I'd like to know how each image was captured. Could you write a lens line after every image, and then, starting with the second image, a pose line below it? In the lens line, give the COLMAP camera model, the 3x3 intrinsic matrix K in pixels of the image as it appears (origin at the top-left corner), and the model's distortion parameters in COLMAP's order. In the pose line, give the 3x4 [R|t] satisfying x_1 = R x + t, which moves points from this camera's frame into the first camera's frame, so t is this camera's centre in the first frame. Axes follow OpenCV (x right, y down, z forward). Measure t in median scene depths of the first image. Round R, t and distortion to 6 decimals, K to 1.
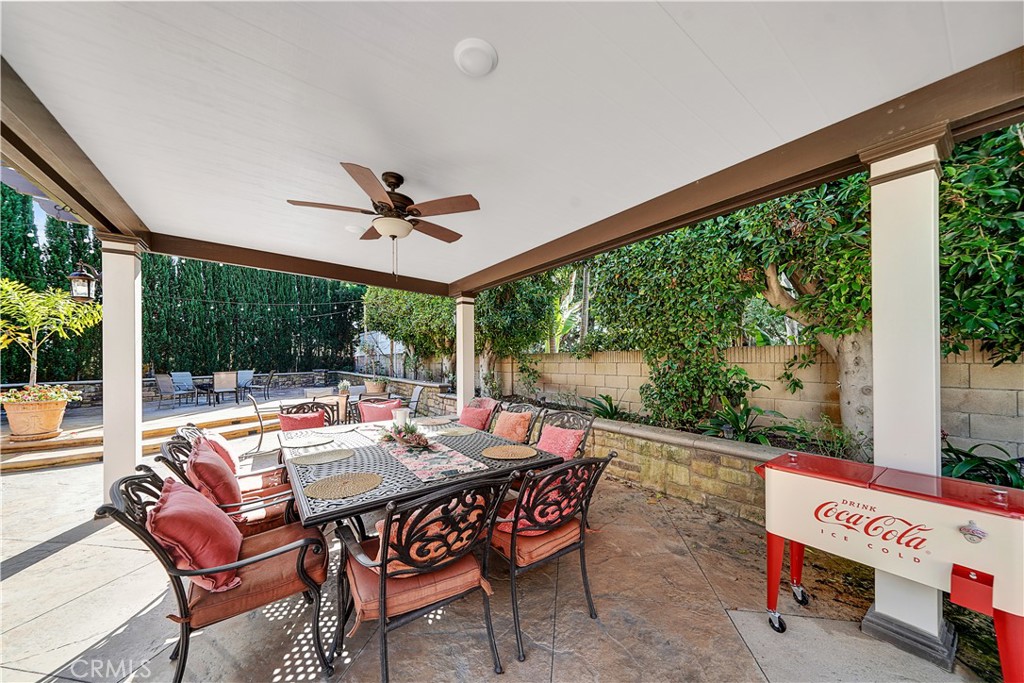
lens RADIAL K [[357.0, 0, 516.1], [0, 357.0, 350.7], [0, 0, 1]] dist [-0.000380, -0.000077]
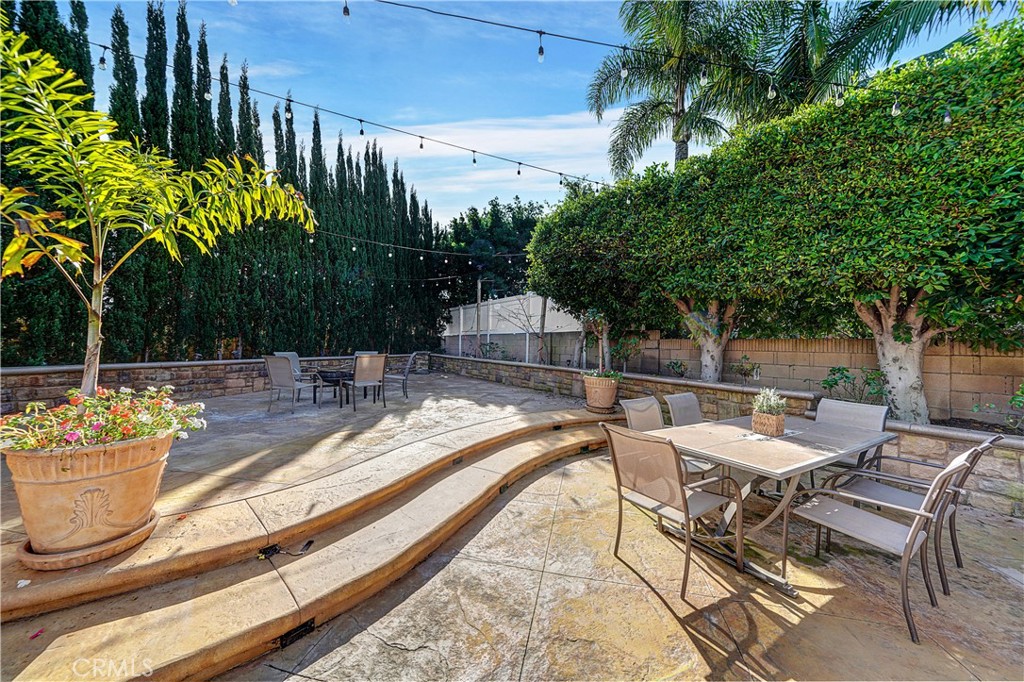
lens RADIAL K [[367.3, 0, 510.3], [0, 367.3, 332.9], [0, 0, 1]] dist [0.000065, -0.000049]
pose [[0.997296, 0.023271, -0.069713, -0.896614], [-0.023558, 0.999717, -0.003302, 0.031467], [0.069616, 0.004935, 0.997562, 0.651877]]
